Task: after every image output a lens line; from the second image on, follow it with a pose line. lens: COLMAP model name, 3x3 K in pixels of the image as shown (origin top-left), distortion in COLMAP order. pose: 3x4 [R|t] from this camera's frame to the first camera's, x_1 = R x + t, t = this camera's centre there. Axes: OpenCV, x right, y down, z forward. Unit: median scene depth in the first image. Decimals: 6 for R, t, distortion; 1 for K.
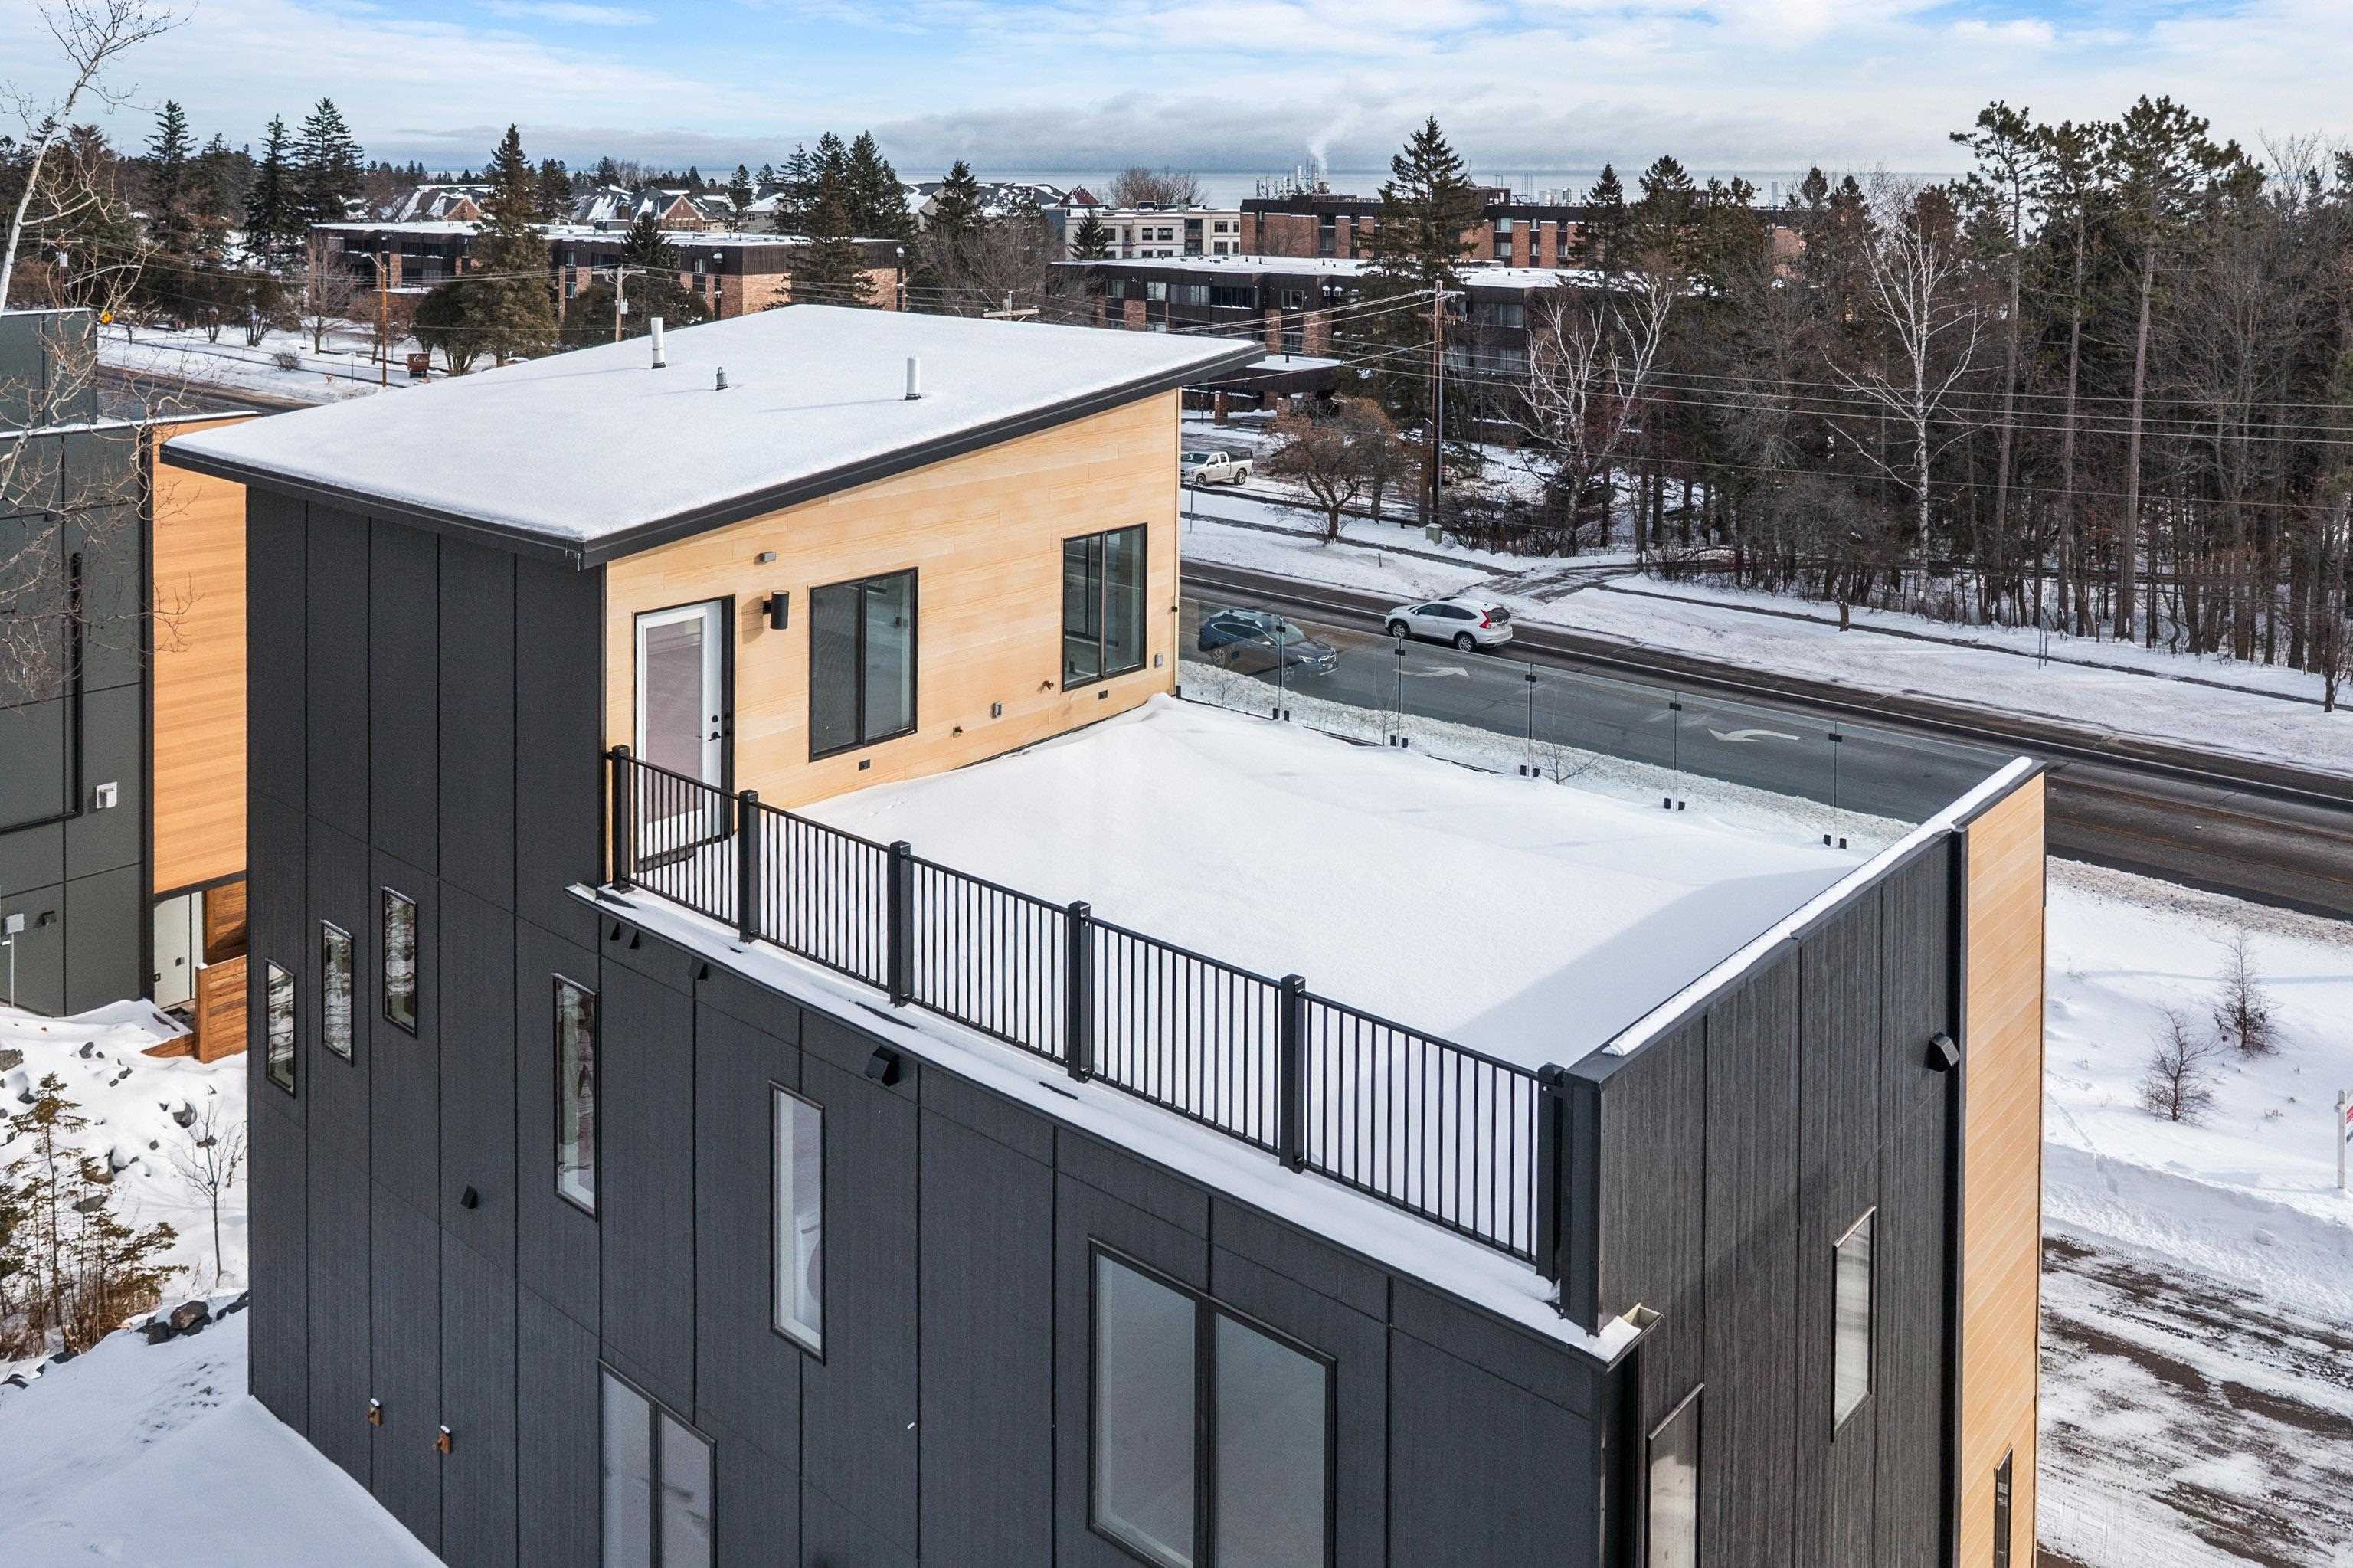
lens RADIAL K [[1953.9, 0, 1173.8], [0, 1953.9, 222.1], [0, 0, 1]] dist [-0.014053, -0.002412]
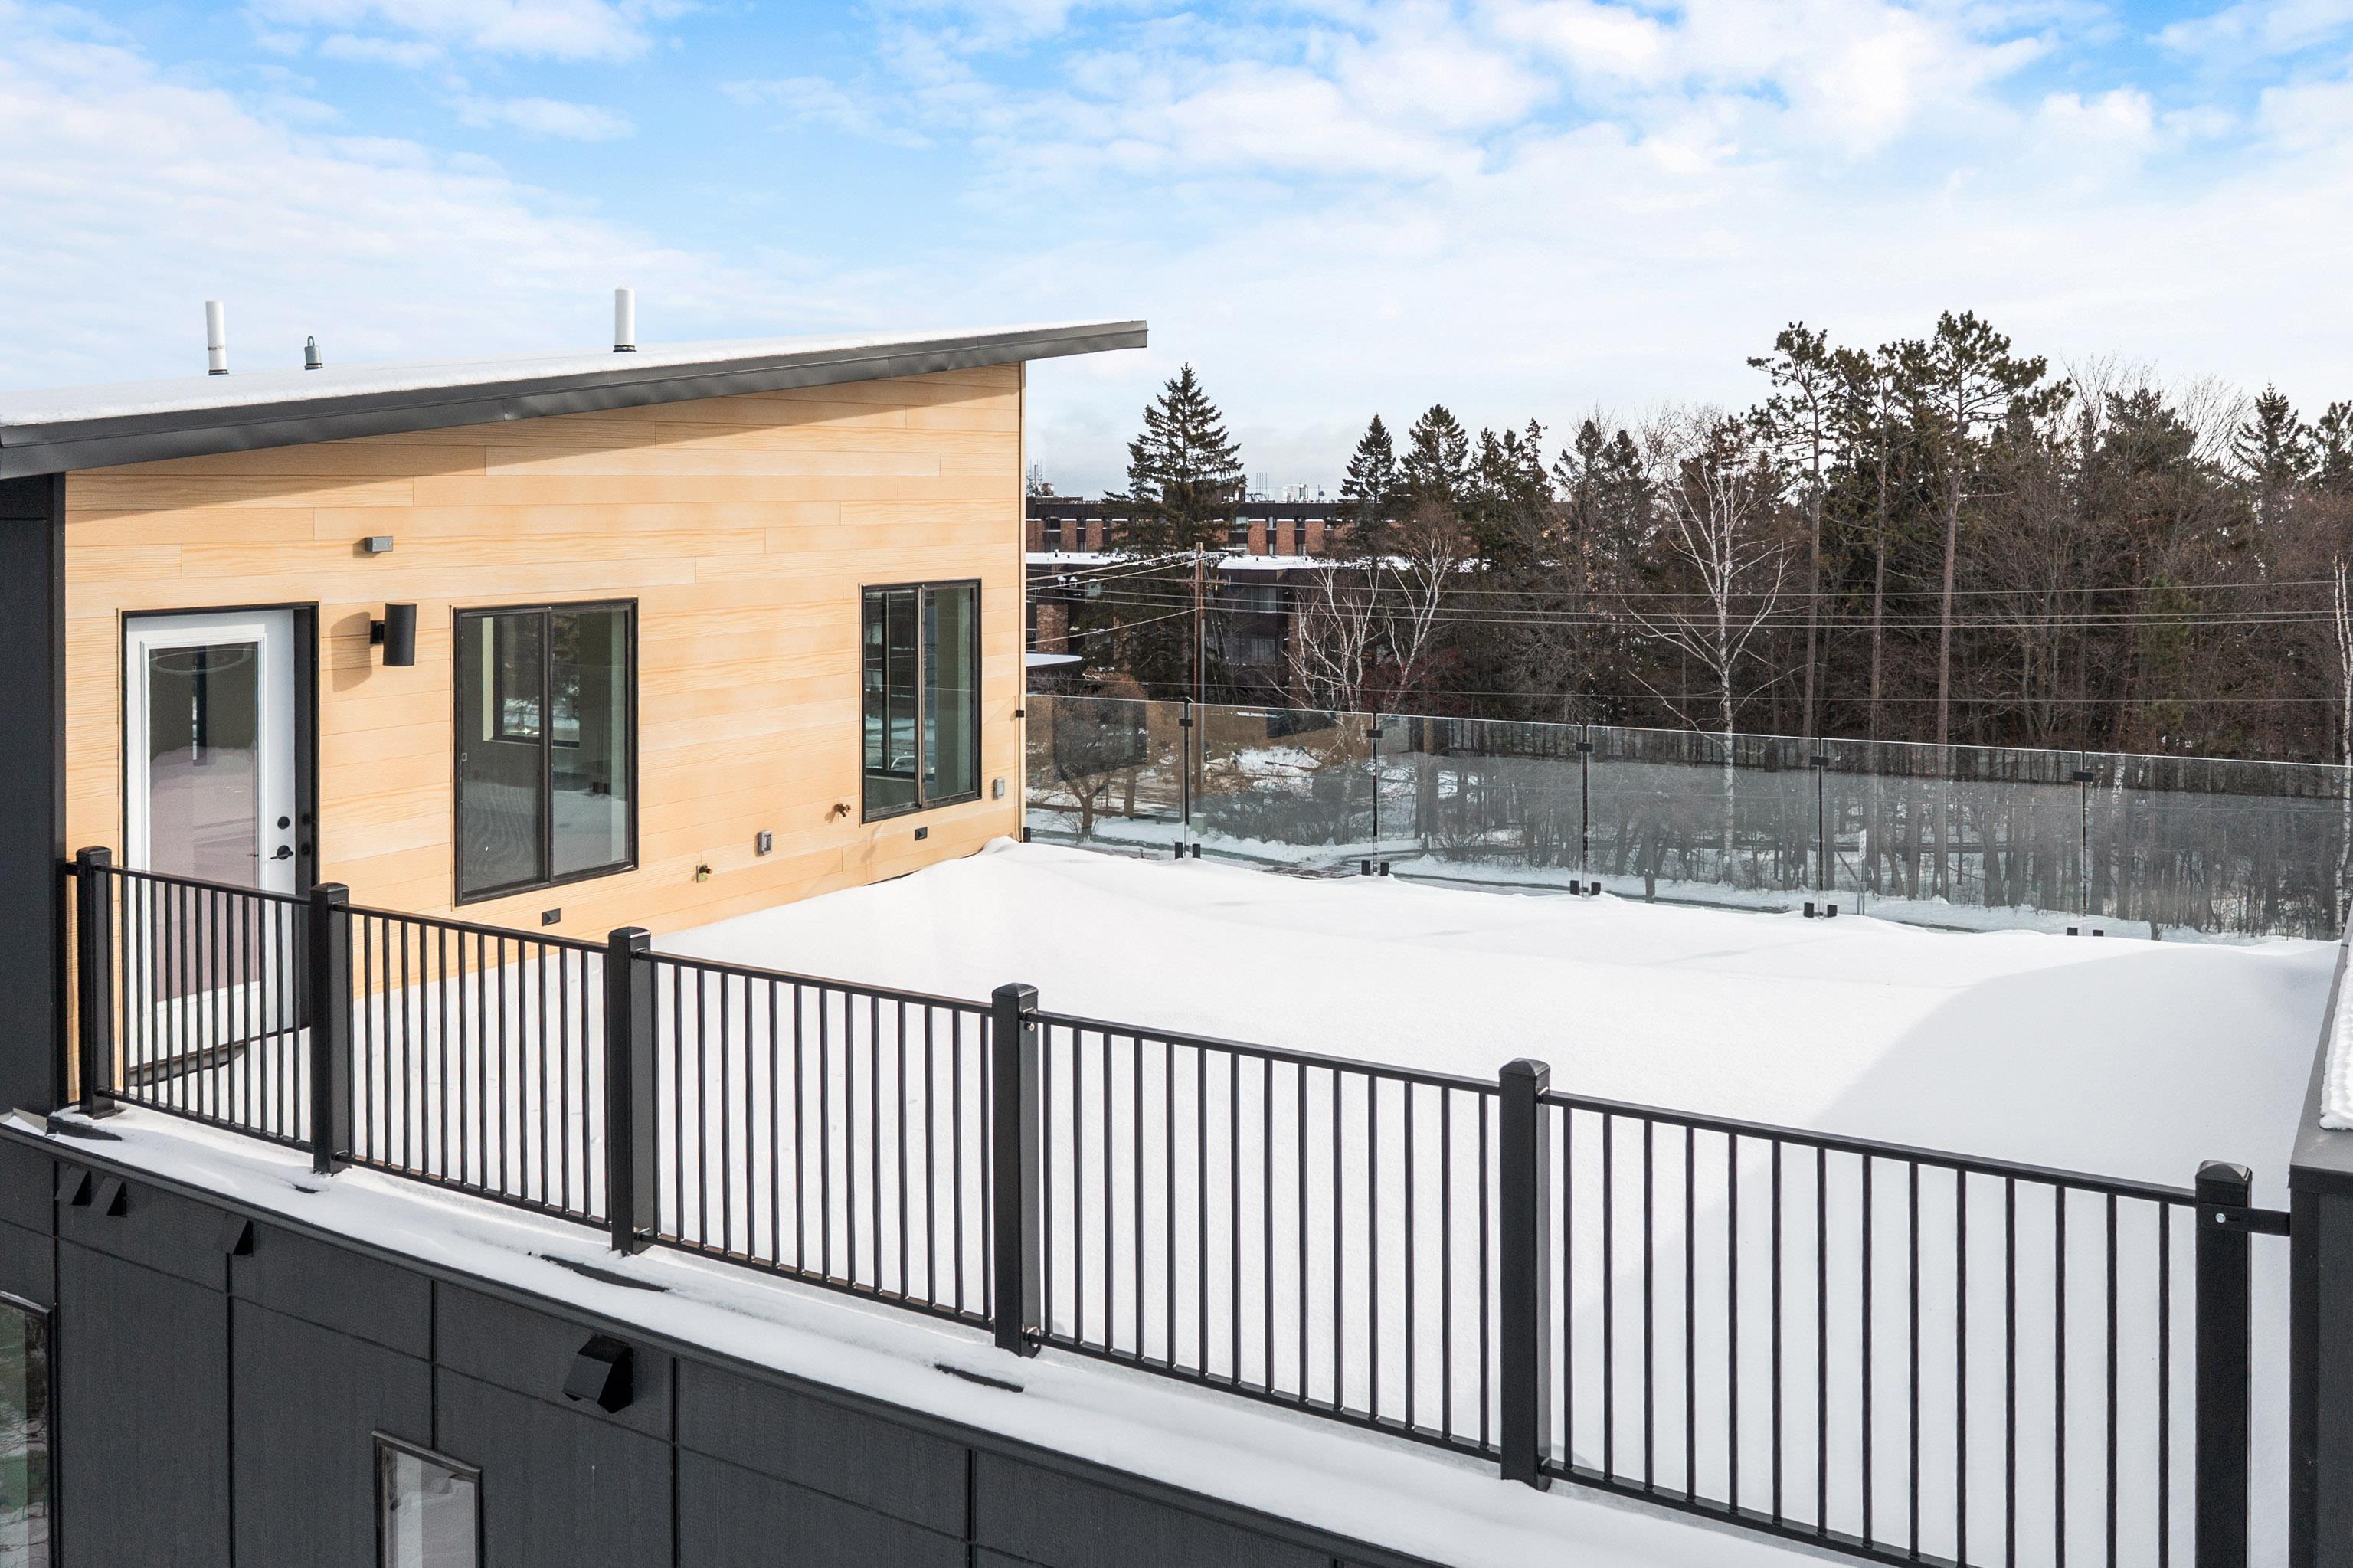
lens RADIAL K [[2047.4, 0, 1208.9], [0, 2047.4, 476.3], [0, 0, 1]] dist [-0.018379, -0.003393]
pose [[0.987060, -0.013655, 0.159769, -0.060096], [0.019263, 0.999250, -0.033605, 0.178330], [-0.159190, 0.036248, 0.986582, 0.358780]]
